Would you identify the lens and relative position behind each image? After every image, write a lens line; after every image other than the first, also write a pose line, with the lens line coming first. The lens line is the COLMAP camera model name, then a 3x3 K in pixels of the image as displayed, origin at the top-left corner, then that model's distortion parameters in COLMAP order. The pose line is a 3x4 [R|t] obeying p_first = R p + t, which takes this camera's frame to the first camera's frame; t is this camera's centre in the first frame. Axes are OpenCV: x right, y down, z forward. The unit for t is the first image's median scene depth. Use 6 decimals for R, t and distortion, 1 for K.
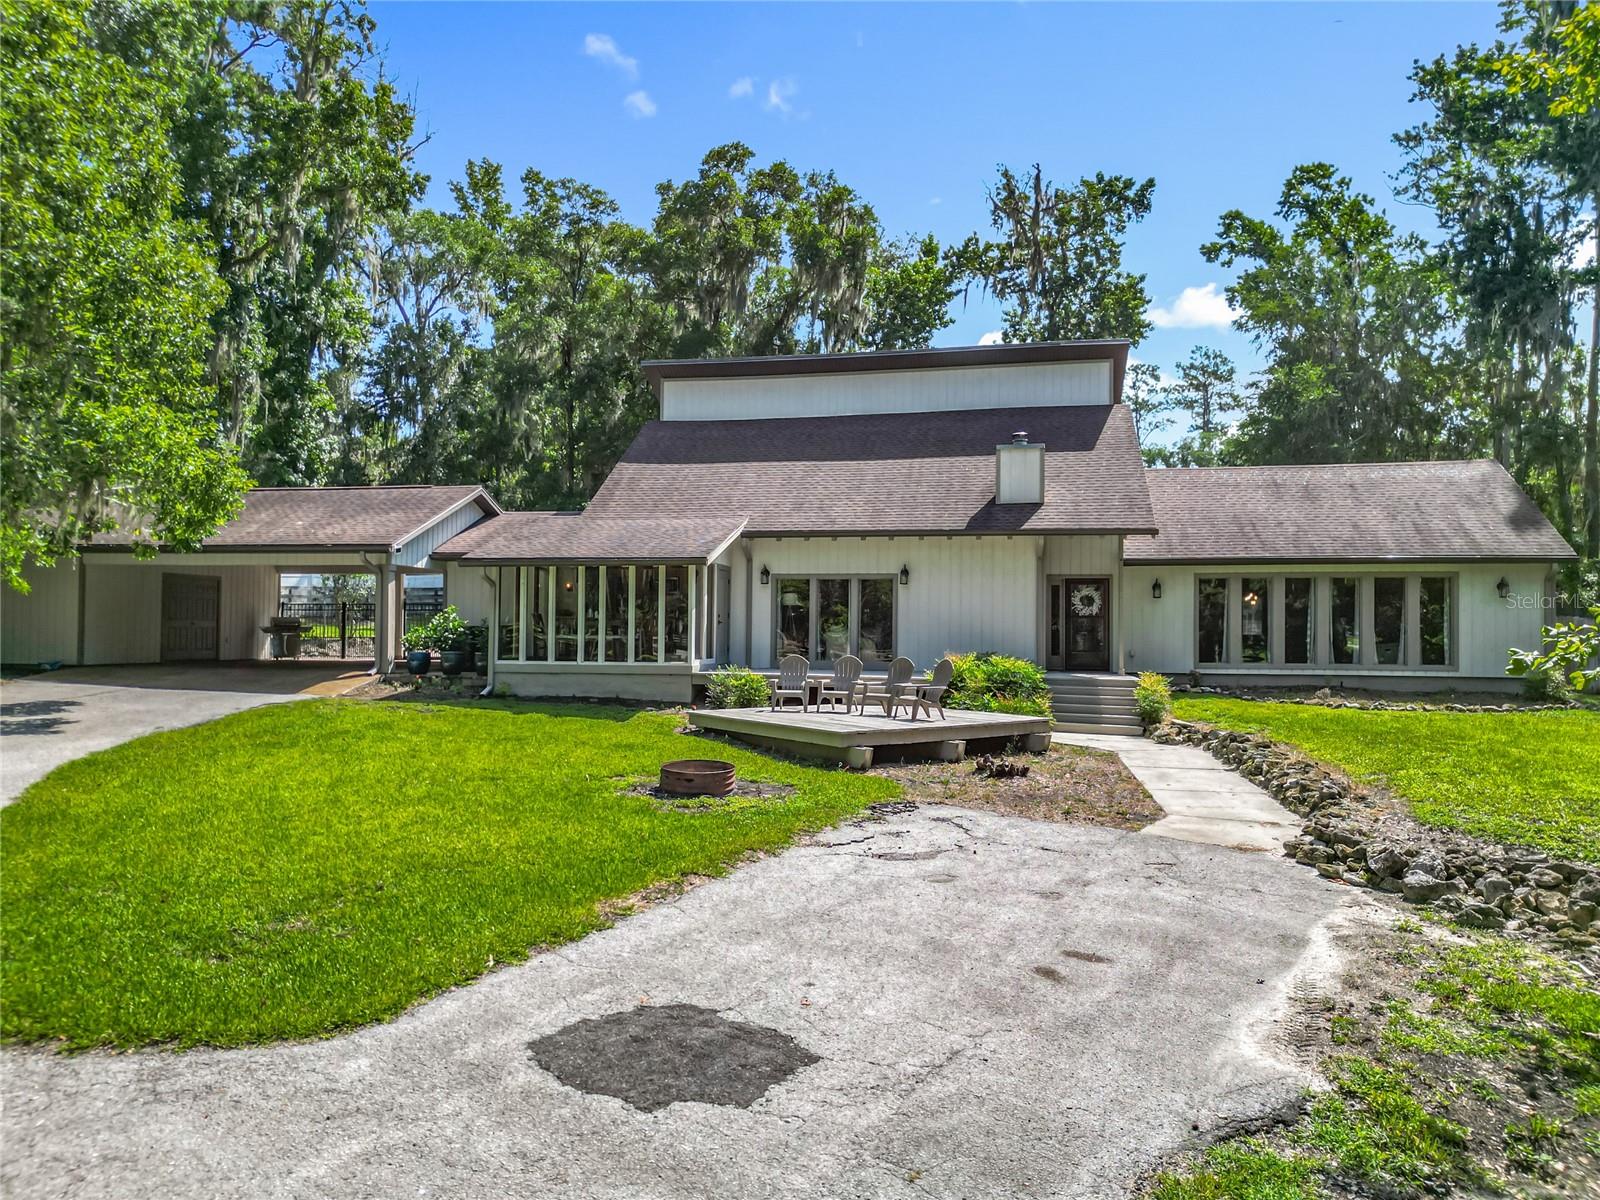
lens RADIAL K [[1137.9, 0, 802.1], [0, 1137.9, 594.8], [0, 0, 1]] dist [0.032893, -0.029932]
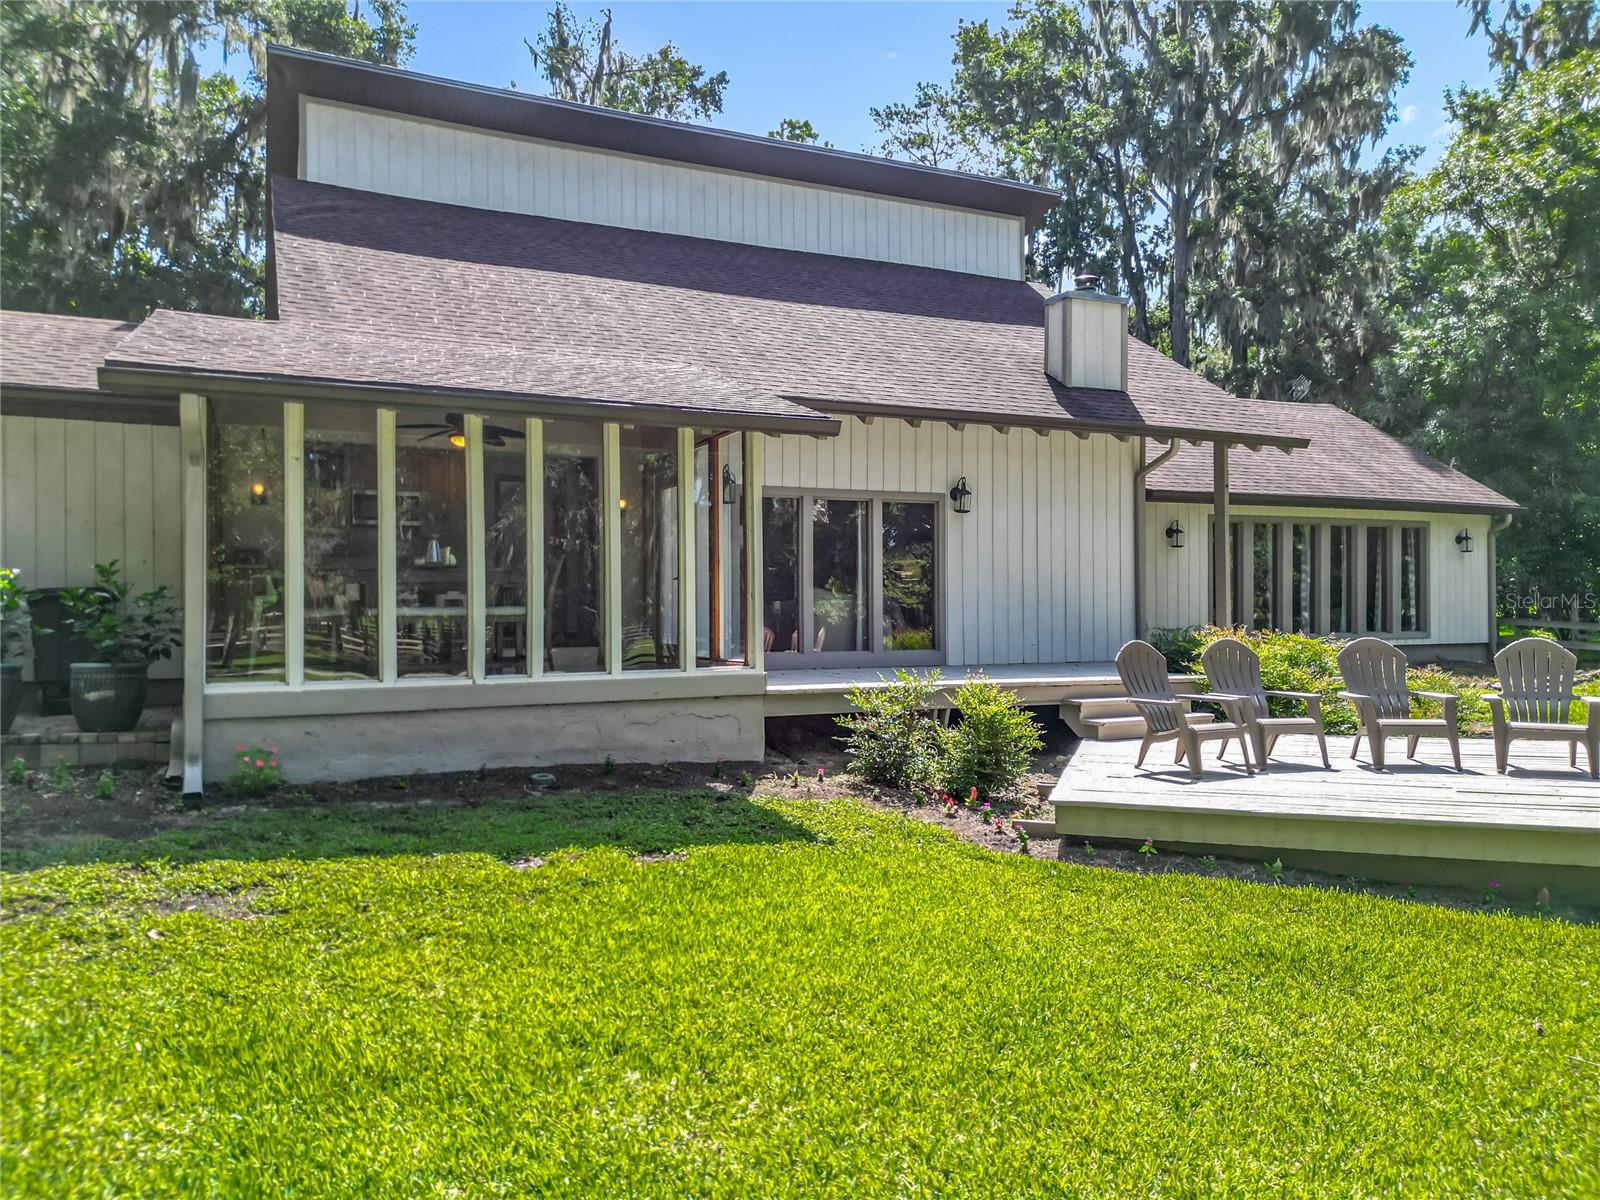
lens RADIAL K [[1137.9, 0, 811.9], [0, 1137.9, 598.0], [0, 0, 1]] dist [0.032893, -0.029932]
pose [[0.808629, -0.006766, 0.588280, -0.283862], [-0.002558, 0.999884, 0.015015, 0.023540], [-0.588314, -0.013646, 0.808518, 0.550446]]
